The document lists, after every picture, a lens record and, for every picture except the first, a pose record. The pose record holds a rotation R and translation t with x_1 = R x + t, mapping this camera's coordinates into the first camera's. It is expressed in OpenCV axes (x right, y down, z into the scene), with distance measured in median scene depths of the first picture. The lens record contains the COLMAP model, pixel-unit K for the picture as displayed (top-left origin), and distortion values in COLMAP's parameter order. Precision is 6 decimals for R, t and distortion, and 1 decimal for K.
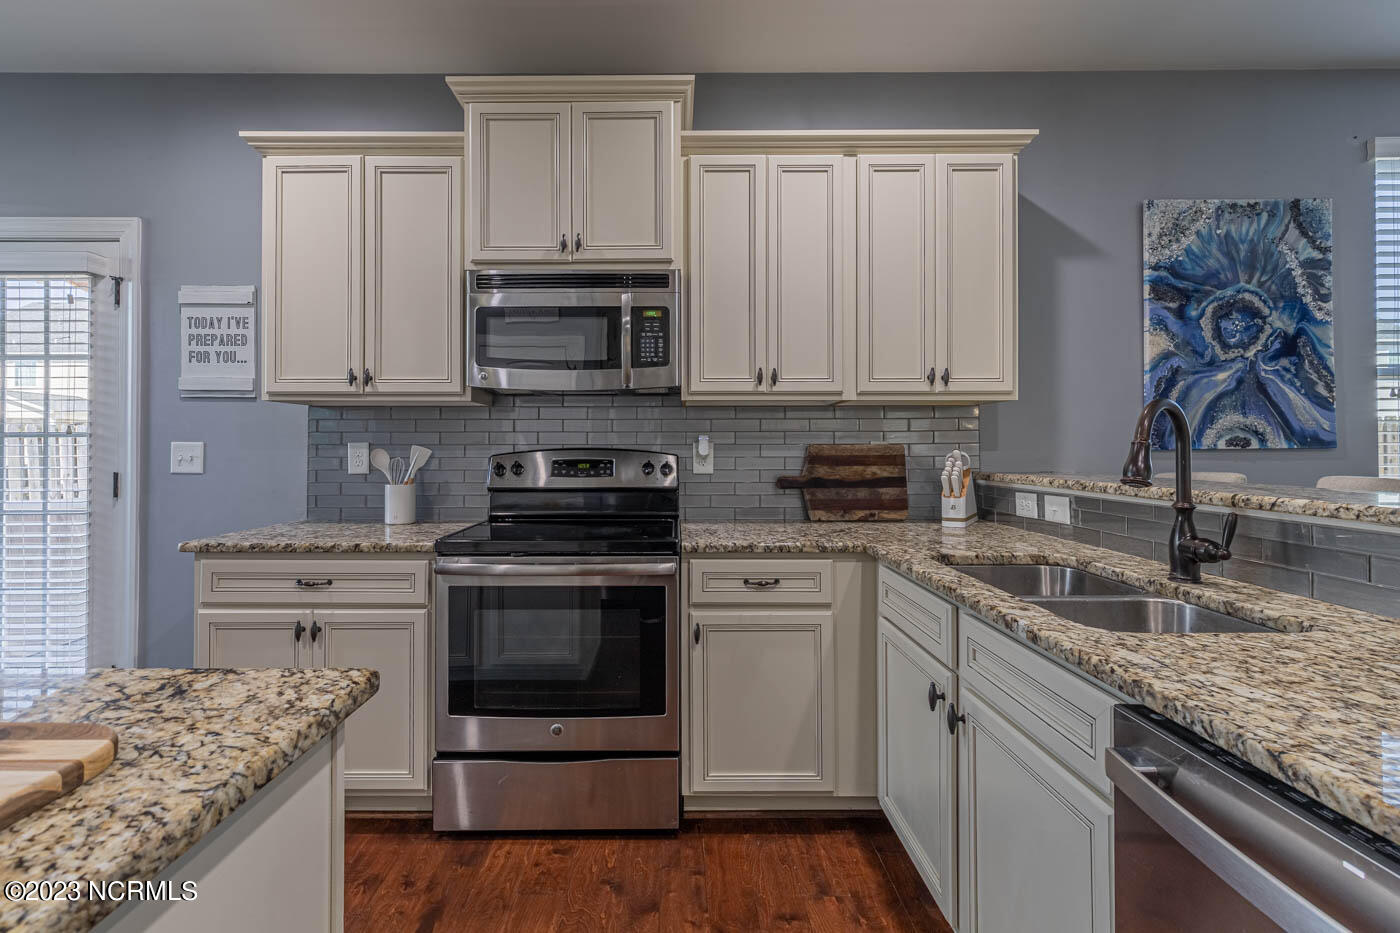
lens RADIAL K [[649.5, 0, 669.2], [0, 649.5, 436.8], [0, 0, 1]] dist [0.009091, -0.000477]
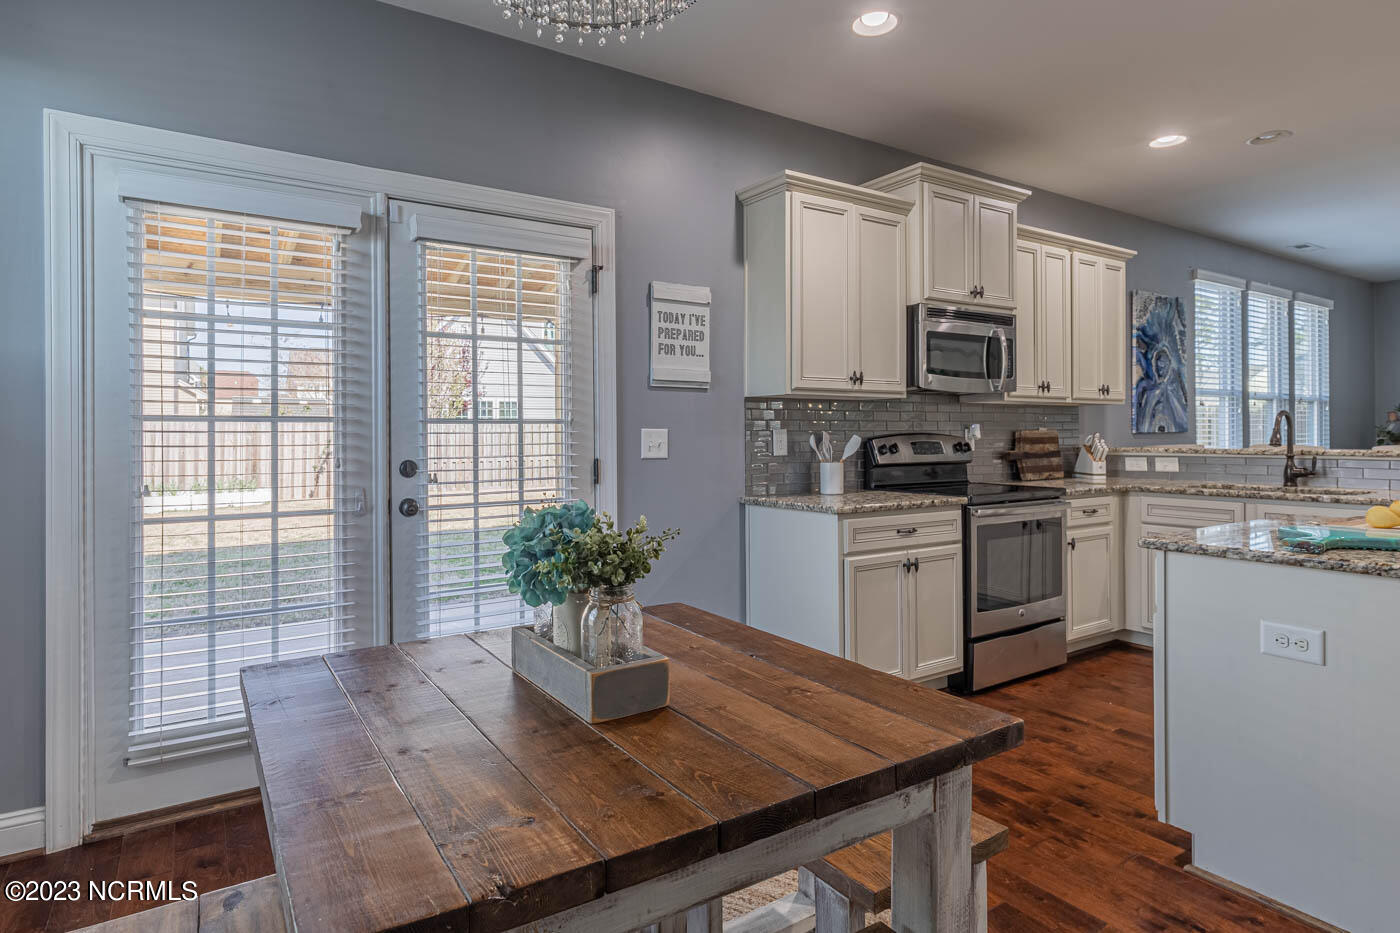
lens RADIAL K [[778.6, 0, 701.0], [0, 778.6, 431.4], [0, 0, 1]] dist [0.009176, -0.000546]
pose [[0.830549, -0.002778, 0.556939, -1.439967], [-0.003569, 0.999940, 0.010309, -0.001510], [-0.556934, -0.010549, 0.830490, -0.094493]]
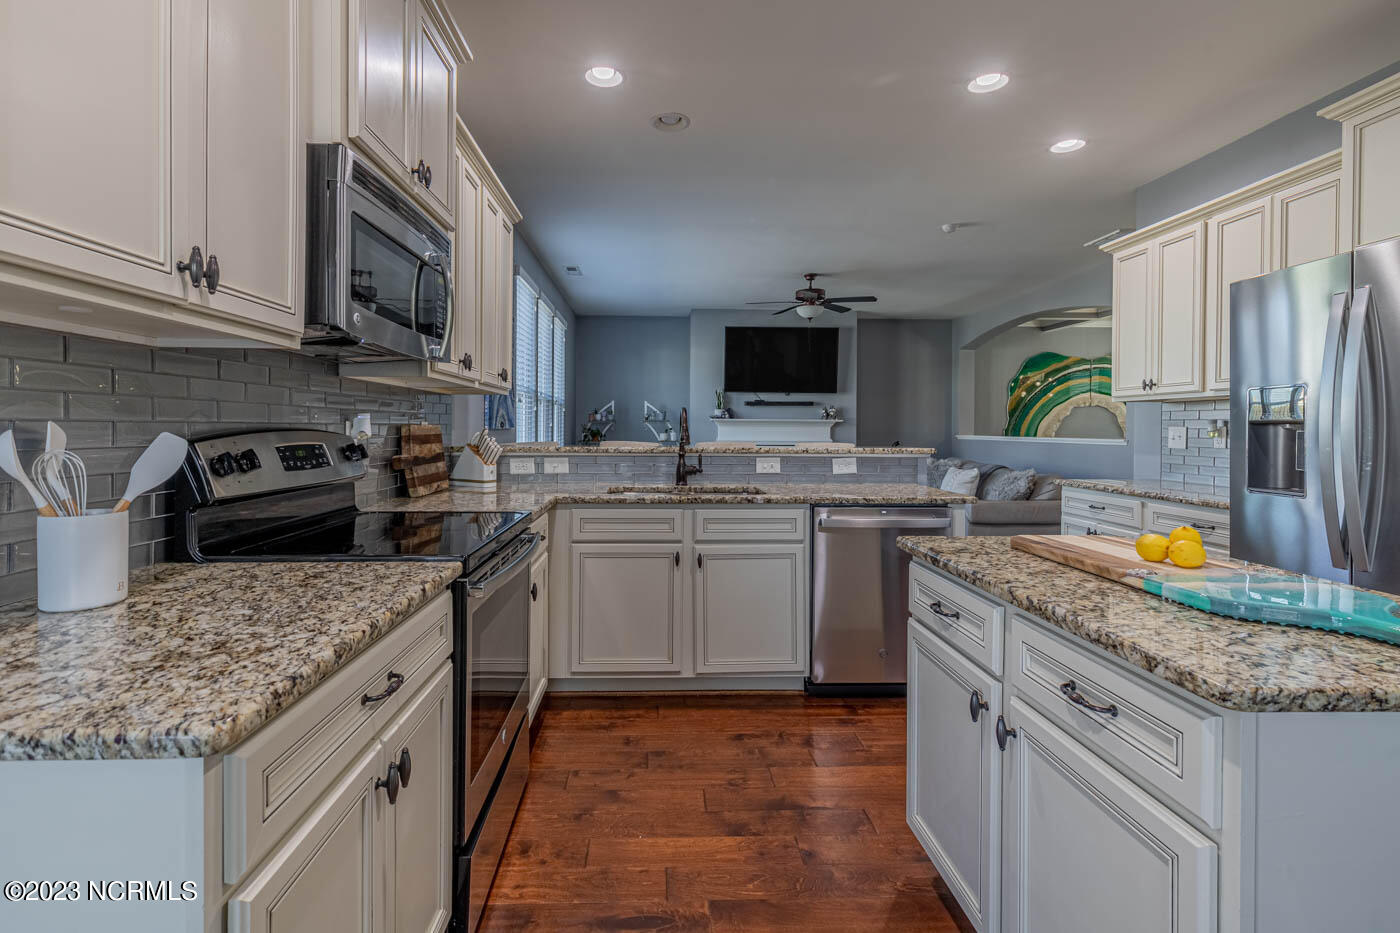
lens RADIAL K [[649.5, 0, 669.4], [0, 649.5, 430.4], [0, 0, 1]] dist [0.009091, -0.000477]
pose [[-0.023542, -0.004272, 0.999714, -0.852749], [-0.019585, 0.999801, 0.003811, 0.009486], [-0.999531, -0.019489, -0.023621, 0.616545]]
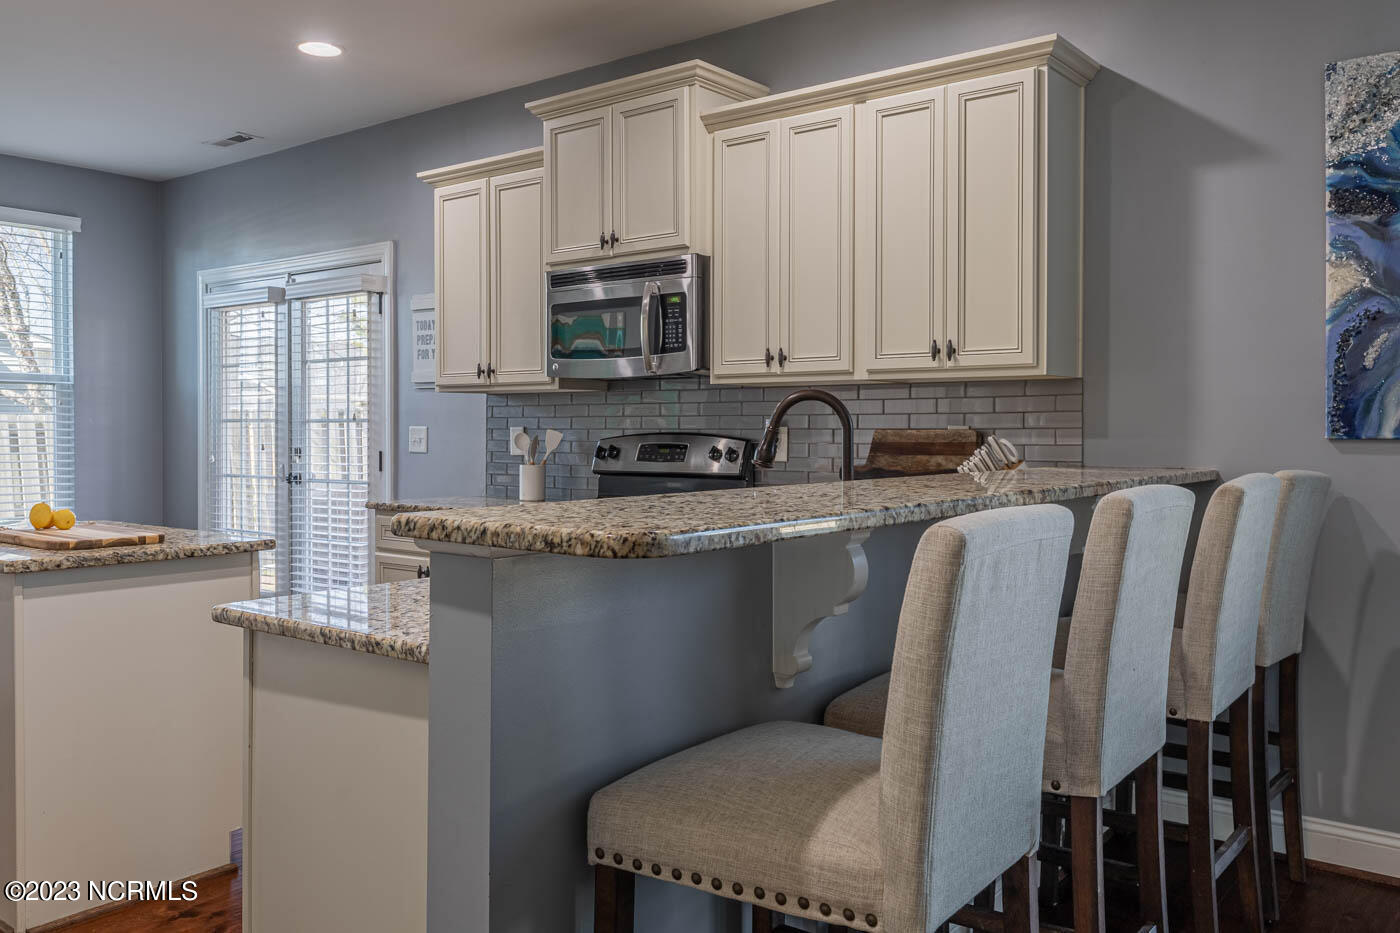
lens RADIAL K [[1145.0, 0, 686.3], [0, 1145.0, 443.7], [0, 0, 1]] dist [0.041791, -0.016794]
pose [[0.784992, 0.009387, -0.619434, 0.983556], [0.001590, 0.999851, 0.017167, 0.004042], [0.619504, -0.014461, 0.784861, -0.353762]]
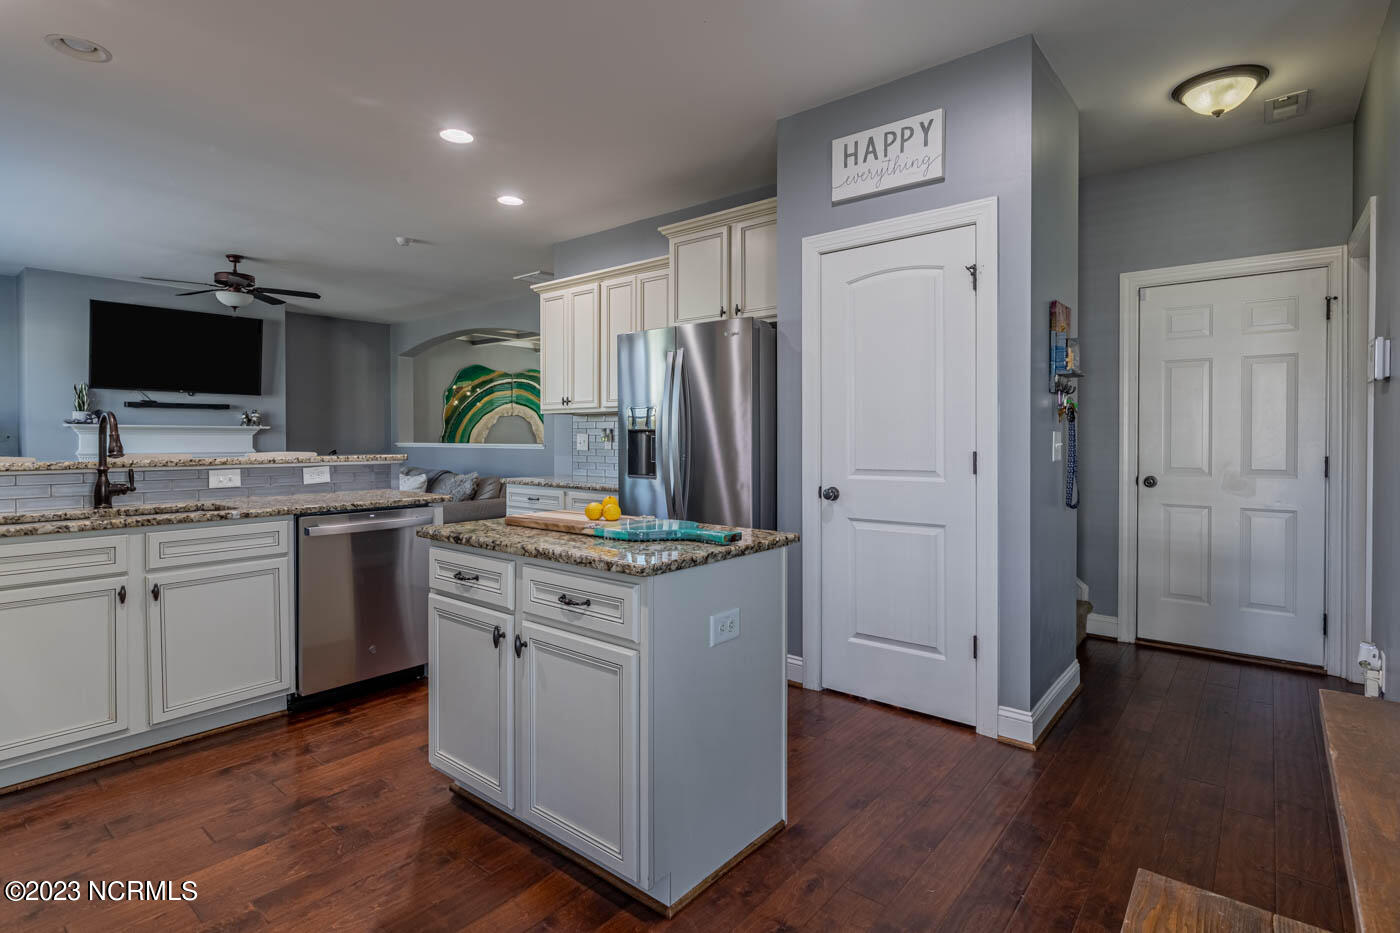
lens RADIAL K [[721.2, 0, 683.9], [0, 721.2, 439.7], [0, 0, 1]] dist [0.002573, -0.000148]
pose [[-0.752268, -0.002718, 0.658852, -1.016267], [-0.009715, 0.999929, -0.006968, 0.012663], [-0.658786, -0.011643, -0.752240, 0.818925]]
